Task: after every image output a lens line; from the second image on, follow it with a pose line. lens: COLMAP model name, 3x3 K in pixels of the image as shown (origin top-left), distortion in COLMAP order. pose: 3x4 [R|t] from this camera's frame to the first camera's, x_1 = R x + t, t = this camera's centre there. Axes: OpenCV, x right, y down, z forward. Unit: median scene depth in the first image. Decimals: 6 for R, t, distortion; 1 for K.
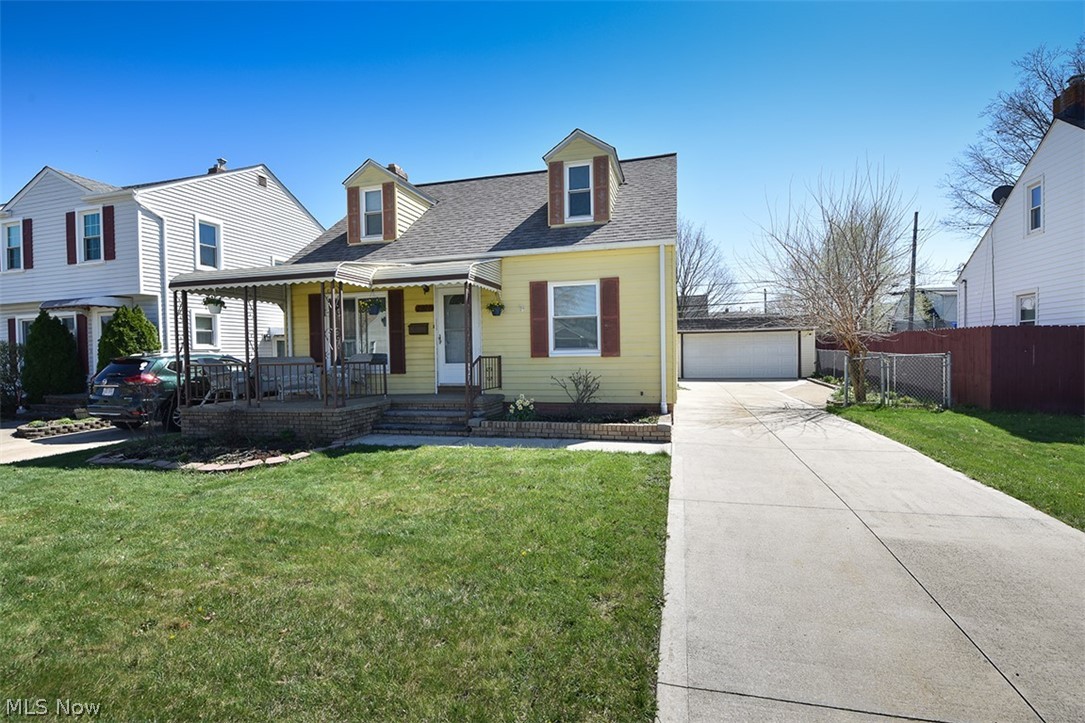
lens RADIAL K [[481.9, 0, 548.3], [0, 481.9, 364.9], [0, 0, 1]] dist [-0.011824, -0.000852]
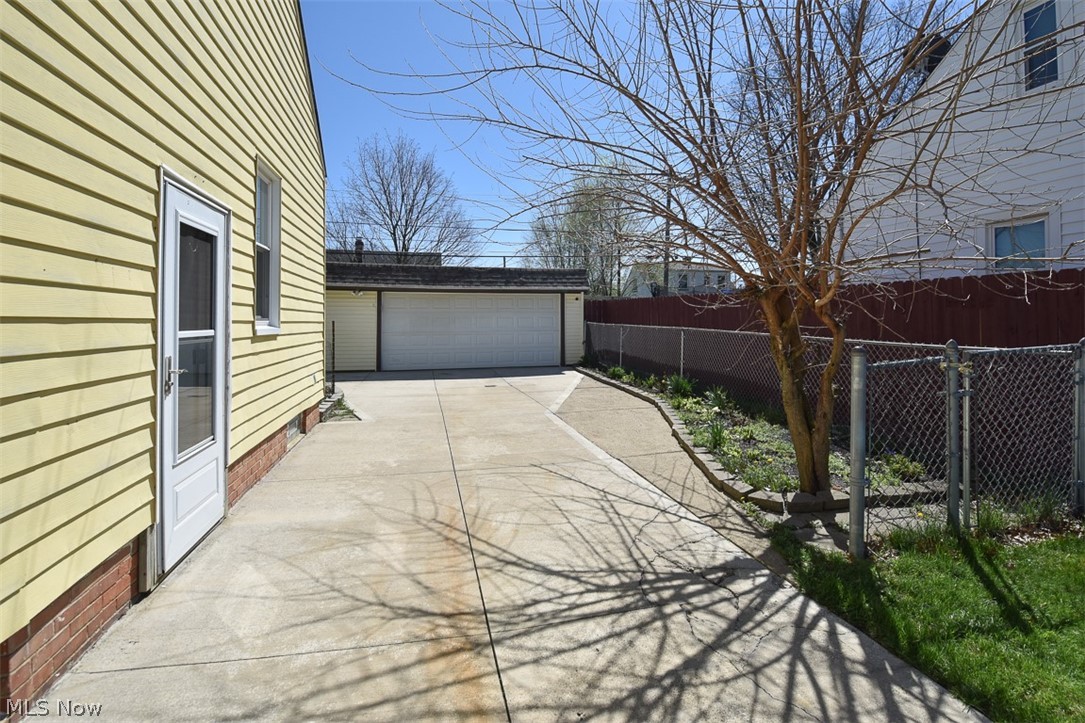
lens RADIAL K [[491.5, 0, 540.7], [0, 491.5, 321.0], [0, 0, 1]] dist [-0.008731, -0.000753]
pose [[0.876117, 0.012866, 0.481926, 0.376767], [0.001039, 0.999591, -0.028575, -0.031057], [-0.482097, 0.025535, 0.875746, 0.921641]]
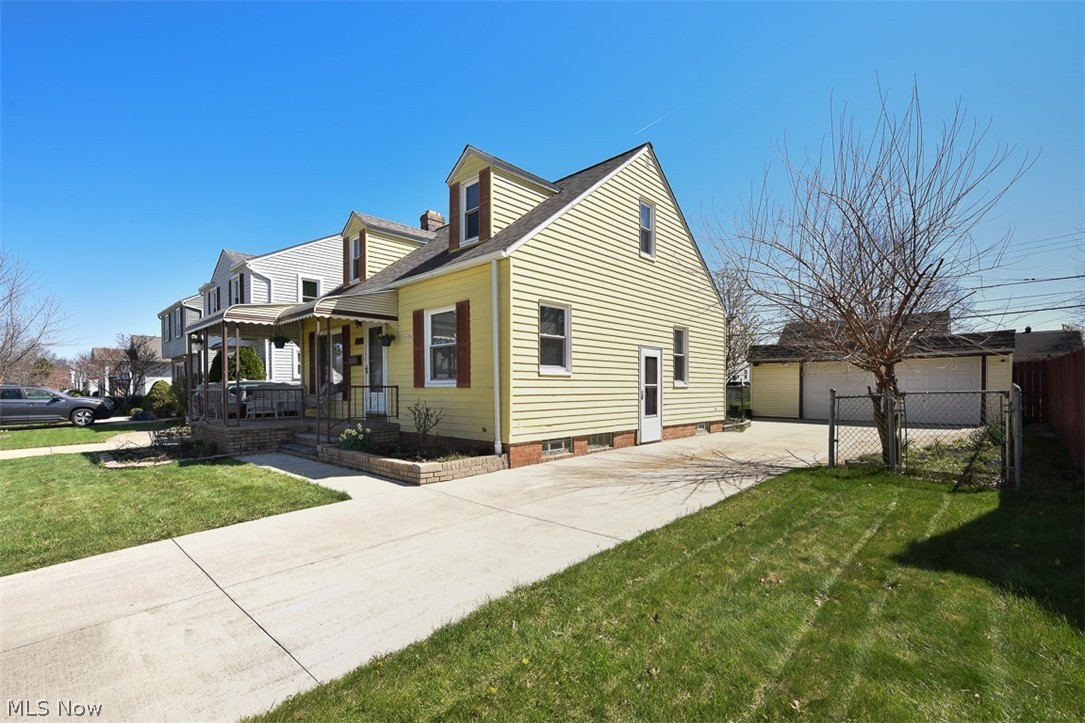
lens RADIAL K [[478.0, 0, 546.4], [0, 478.0, 392.5], [0, 0, 1]] dist [-0.001156, -0.001235]
pose [[0.881742, 0.018226, -0.471380, 0.627589], [-0.022223, 0.999749, -0.002915, -0.007999], [0.471208, 0.013046, 0.881926, 0.248242]]
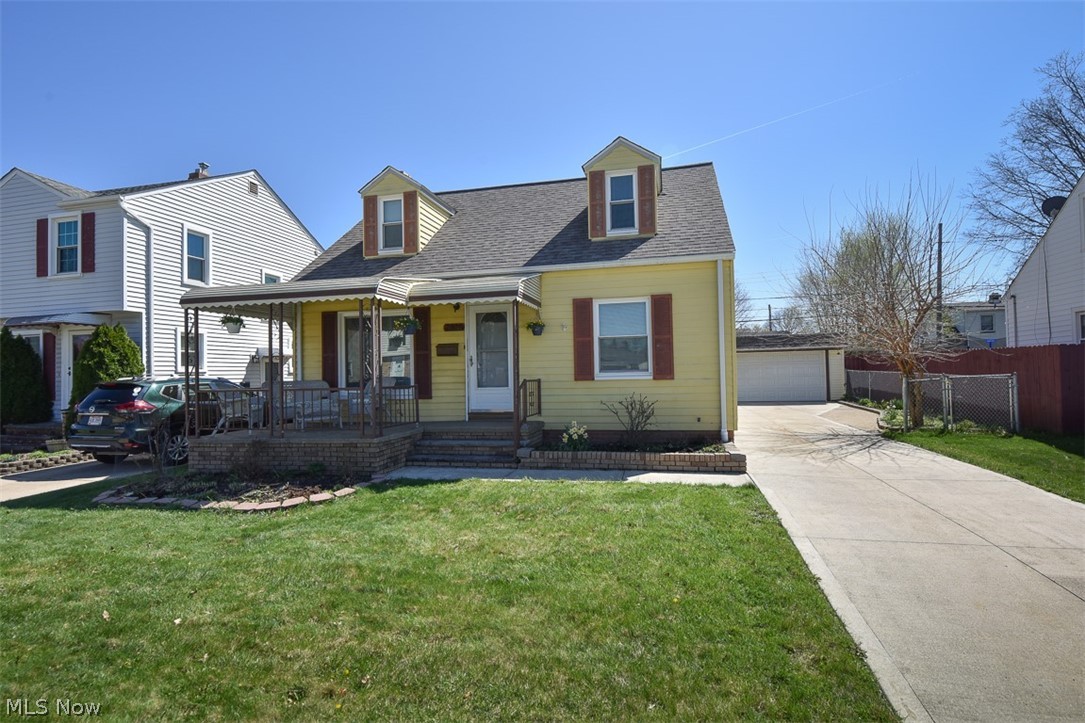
lens RADIAL K [[526.8, 0, 542.5], [0, 526.8, 361.5], [0, 0, 1]] dist [-0.002935, -0.000142]
pose [[0.999634, -0.002161, 0.026970, -0.116535], [0.003458, 0.998834, -0.048147, -0.003615], [-0.026834, 0.048223, 0.998476, -0.001812]]
